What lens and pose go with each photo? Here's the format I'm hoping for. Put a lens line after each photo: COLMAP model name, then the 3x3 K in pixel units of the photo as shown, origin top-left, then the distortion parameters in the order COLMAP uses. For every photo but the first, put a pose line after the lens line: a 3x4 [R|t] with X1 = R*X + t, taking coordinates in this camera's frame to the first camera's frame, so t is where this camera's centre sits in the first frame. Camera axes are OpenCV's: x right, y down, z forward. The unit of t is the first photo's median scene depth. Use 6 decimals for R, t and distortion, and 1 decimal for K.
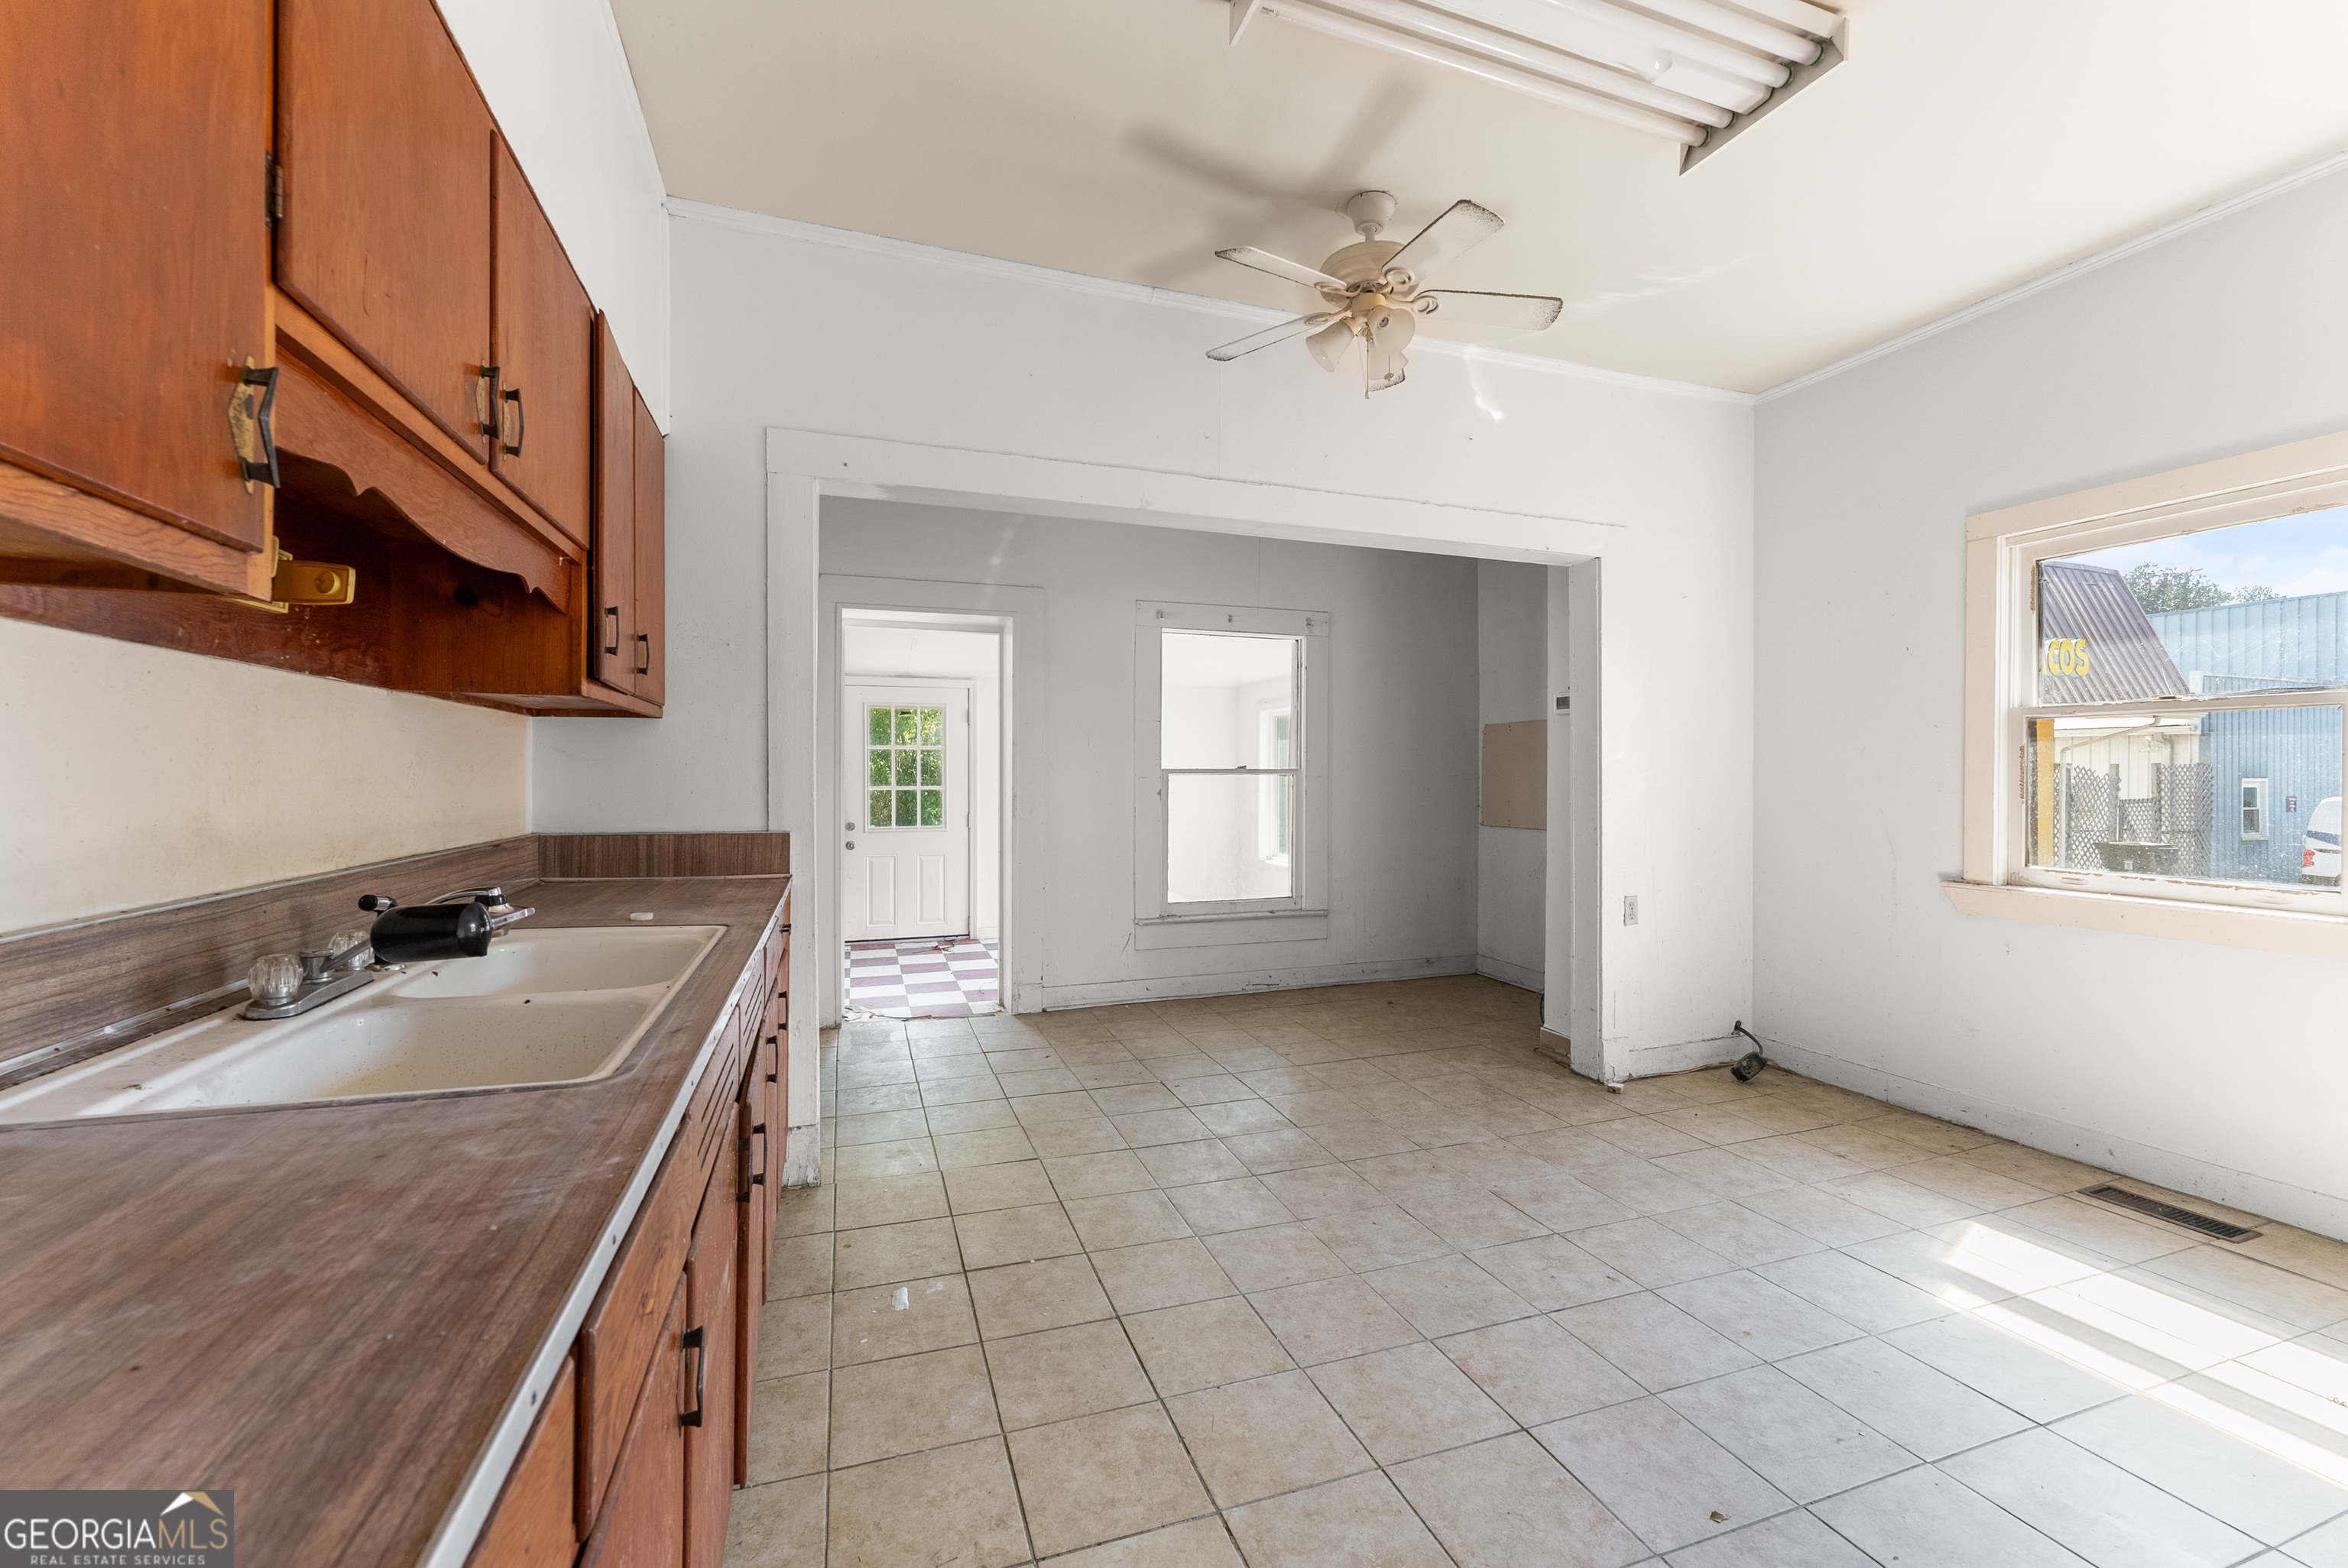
lens RADIAL K [[944.5, 0, 1175.4], [0, 944.5, 779.2], [0, 0, 1]] dist [0.001264, 0.000129]
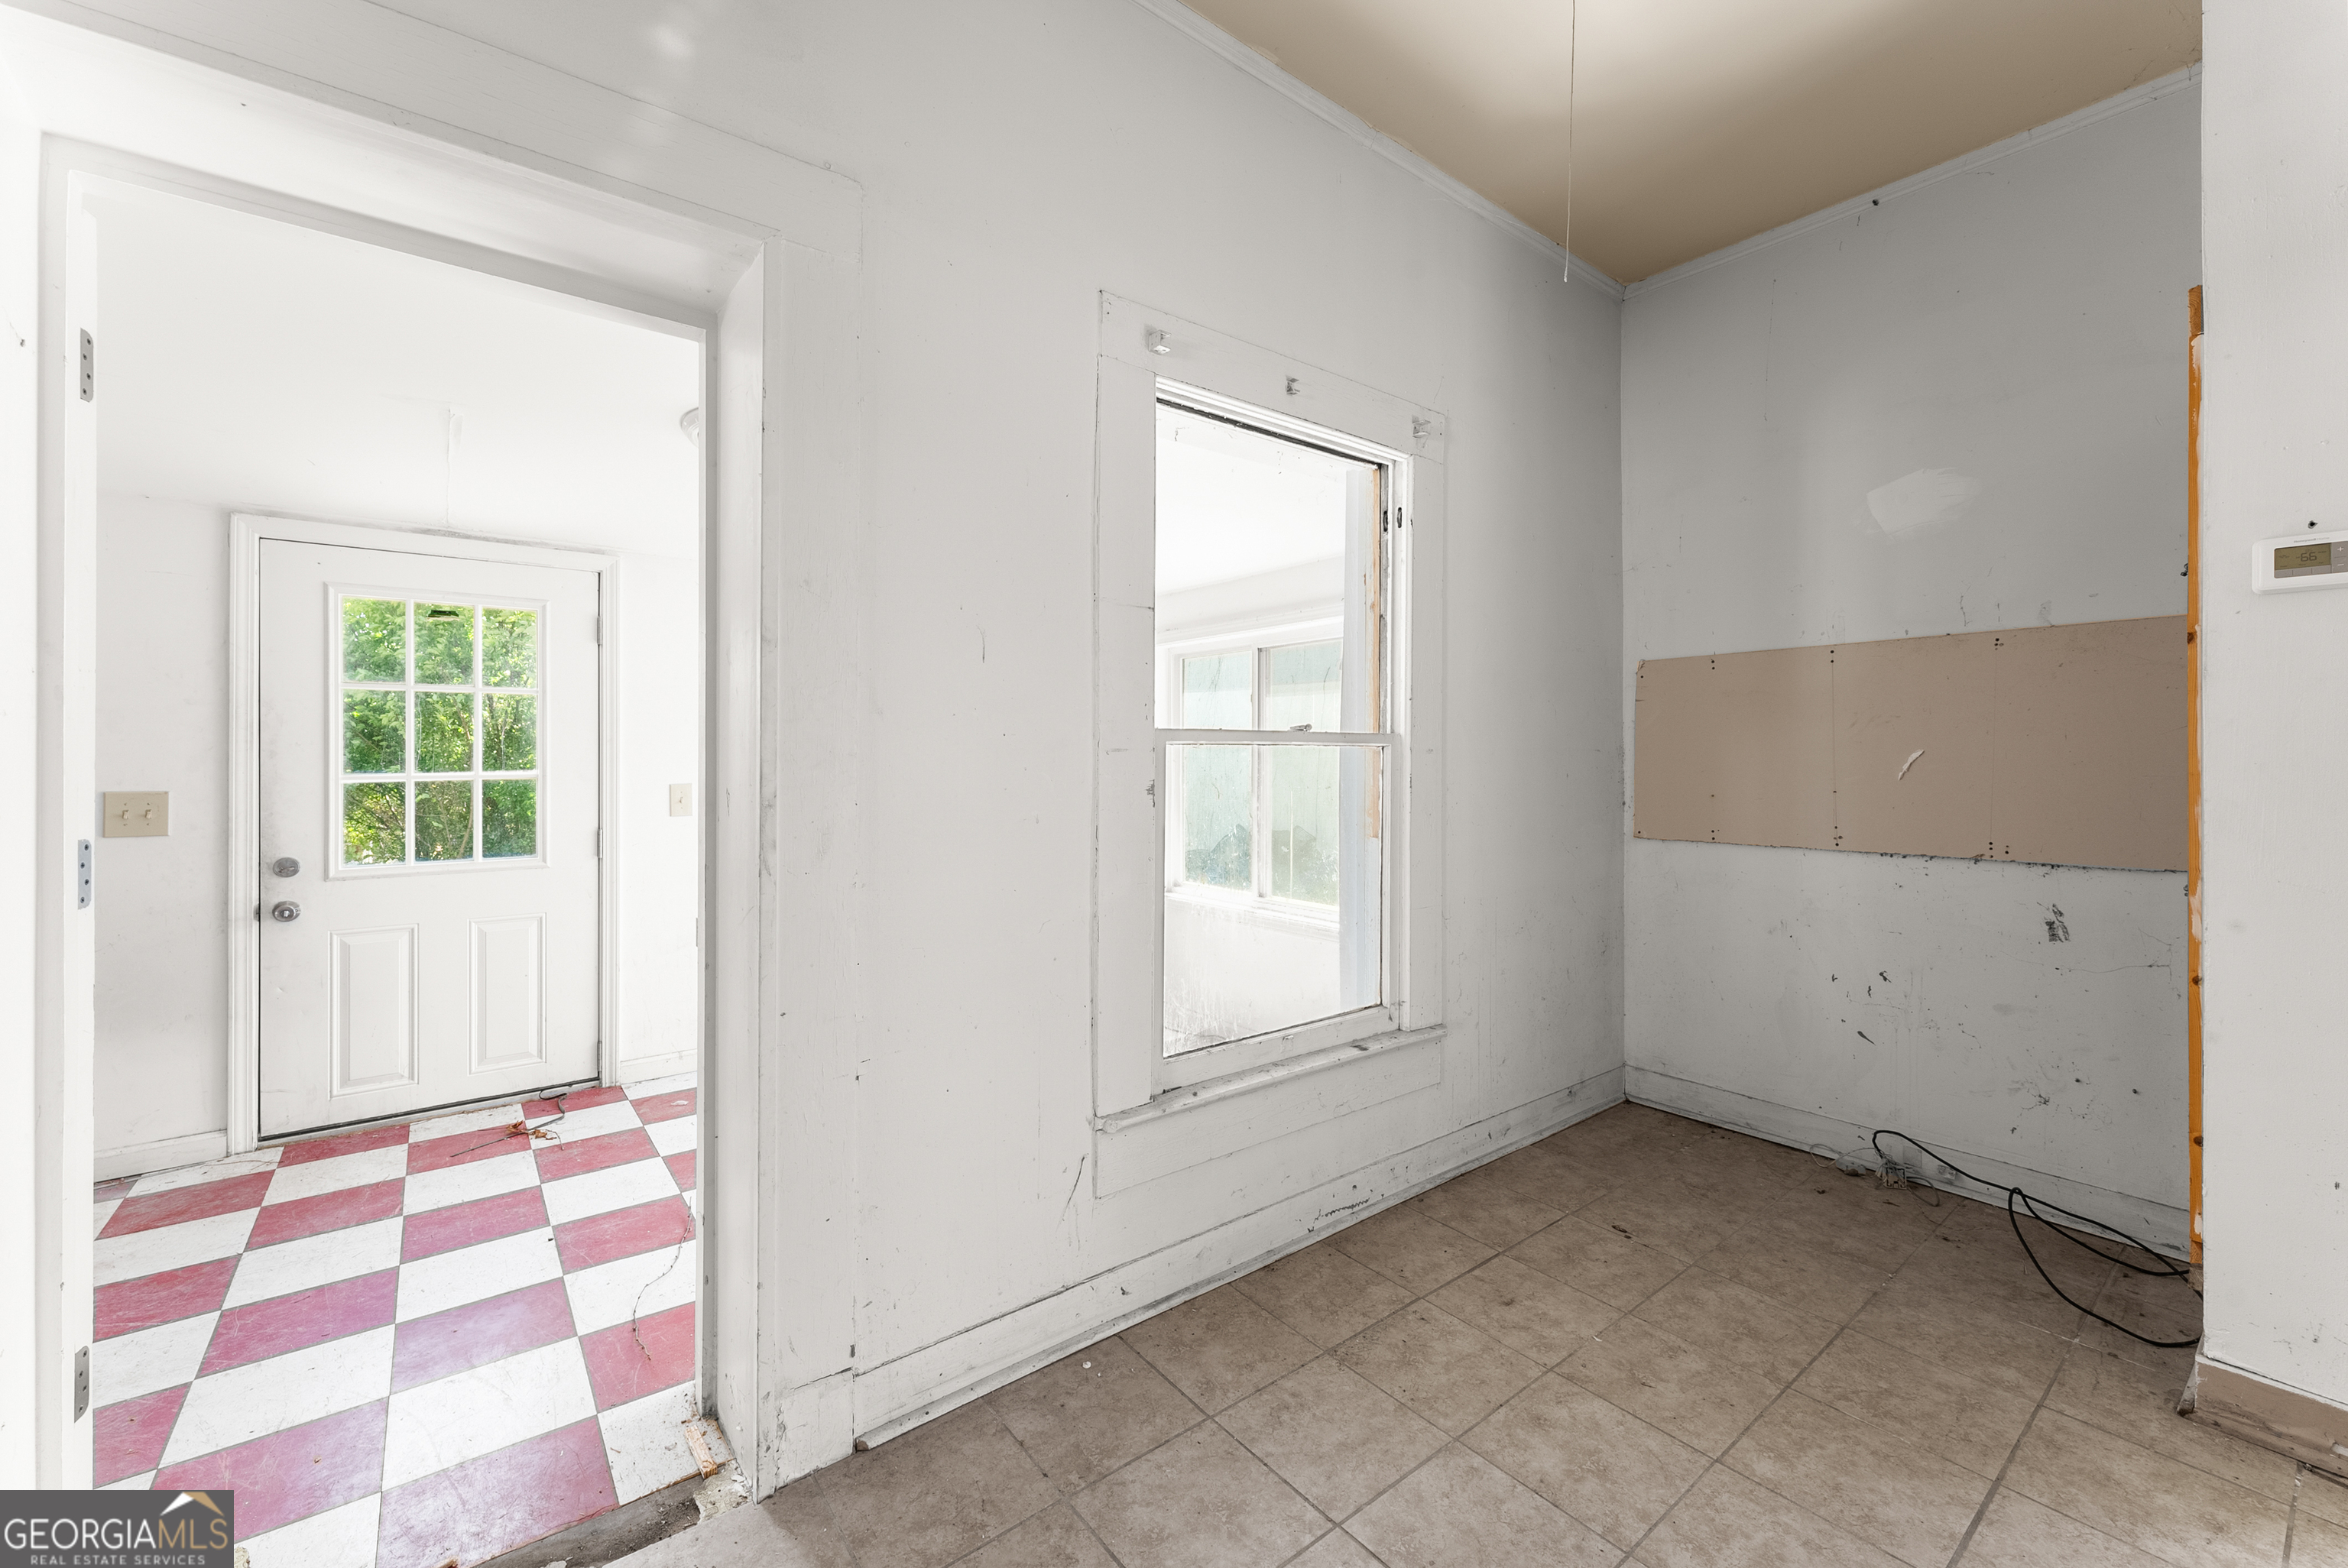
lens RADIAL K [[947.1, 0, 1176.6], [0, 947.1, 759.9], [0, 0, 1]] dist [0.001640, -0.000065]
pose [[0.945227, 0.000601, 0.326415, -0.181681], [0.000501, 0.999994, -0.003290, 0.005114], [-0.326415, 0.003273, 0.945221, 0.826188]]
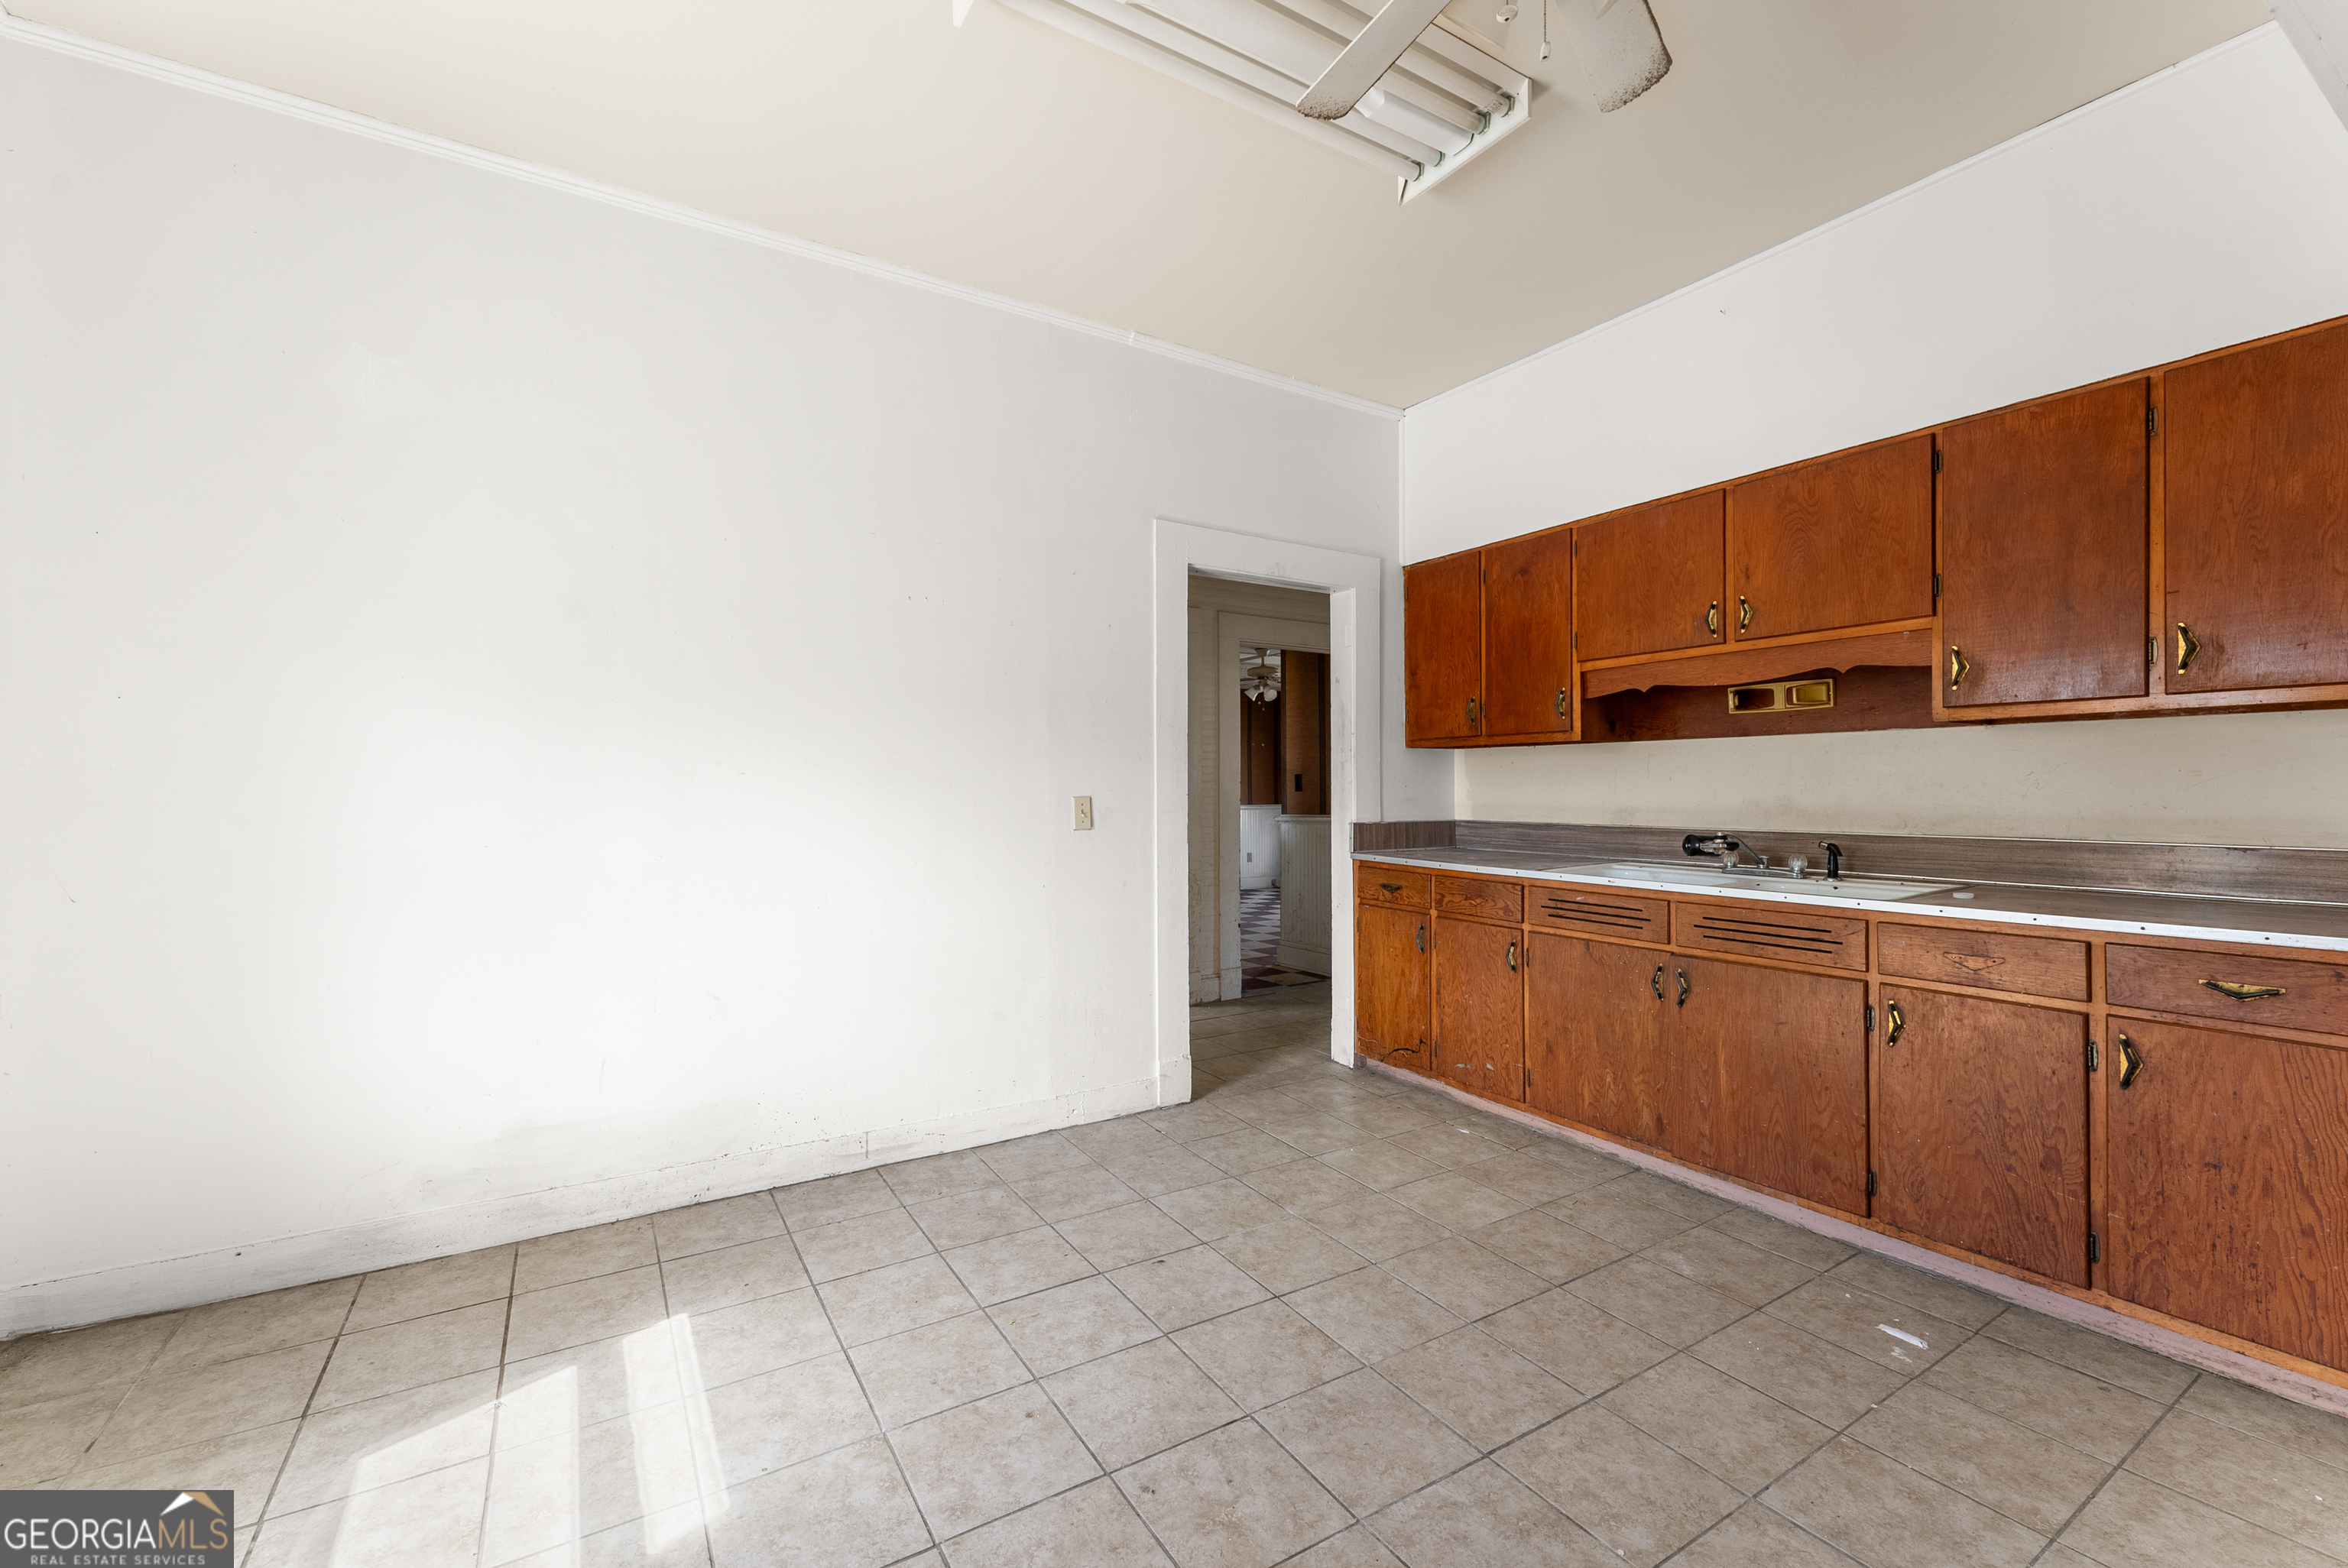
lens RADIAL K [[965.7, 0, 1173.3], [0, 965.7, 788.5], [0, 0, 1]] dist [0.001522, 0.000158]
pose [[-0.976307, -0.000575, -0.216389, 0.363297], [-0.001071, 0.999997, 0.002177, 0.002800], [0.216387, 0.002358, -0.976305, 1.032617]]
